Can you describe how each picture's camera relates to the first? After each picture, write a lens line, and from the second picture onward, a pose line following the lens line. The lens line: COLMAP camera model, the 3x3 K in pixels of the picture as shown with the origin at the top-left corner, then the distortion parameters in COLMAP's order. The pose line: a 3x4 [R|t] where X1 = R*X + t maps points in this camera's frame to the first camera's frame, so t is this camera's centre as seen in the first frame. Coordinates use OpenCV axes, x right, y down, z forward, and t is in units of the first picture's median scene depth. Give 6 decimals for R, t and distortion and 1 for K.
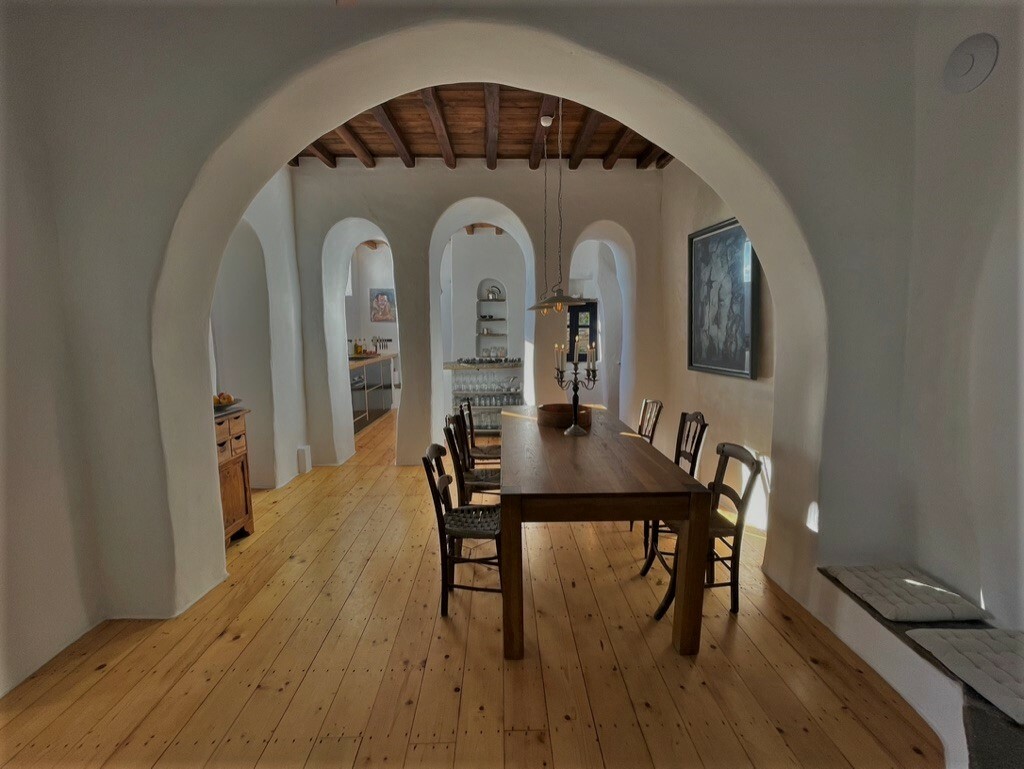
lens RADIAL K [[468.1, 0, 512.0], [0, 468.1, 384.5], [0, 0, 1]] dist [-0.007768, 0.000093]
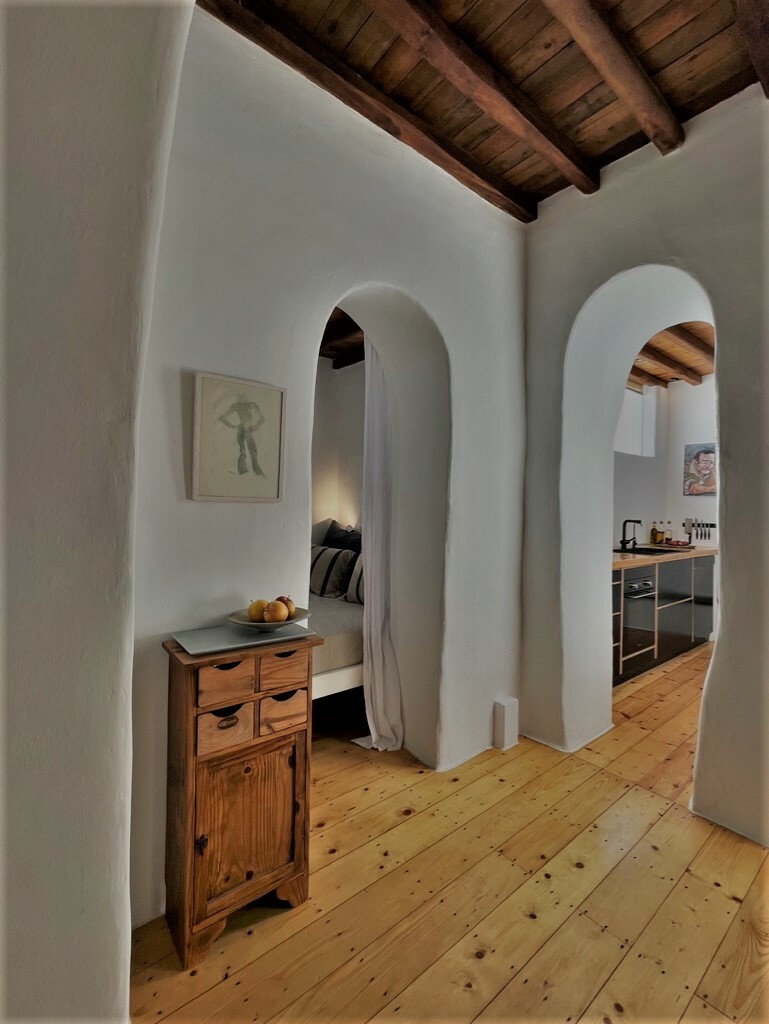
lens RADIAL K [[468.1, 0, 384.5], [0, 468.1, 512.0], [0, 0, 1]] dist [-0.007768, 0.000093]
pose [[0.627715, 0.026946, -0.777977, -0.117448], [-0.122210, 0.990419, -0.064301, -0.039832], [0.768790, 0.135440, 0.624994, 0.561570]]
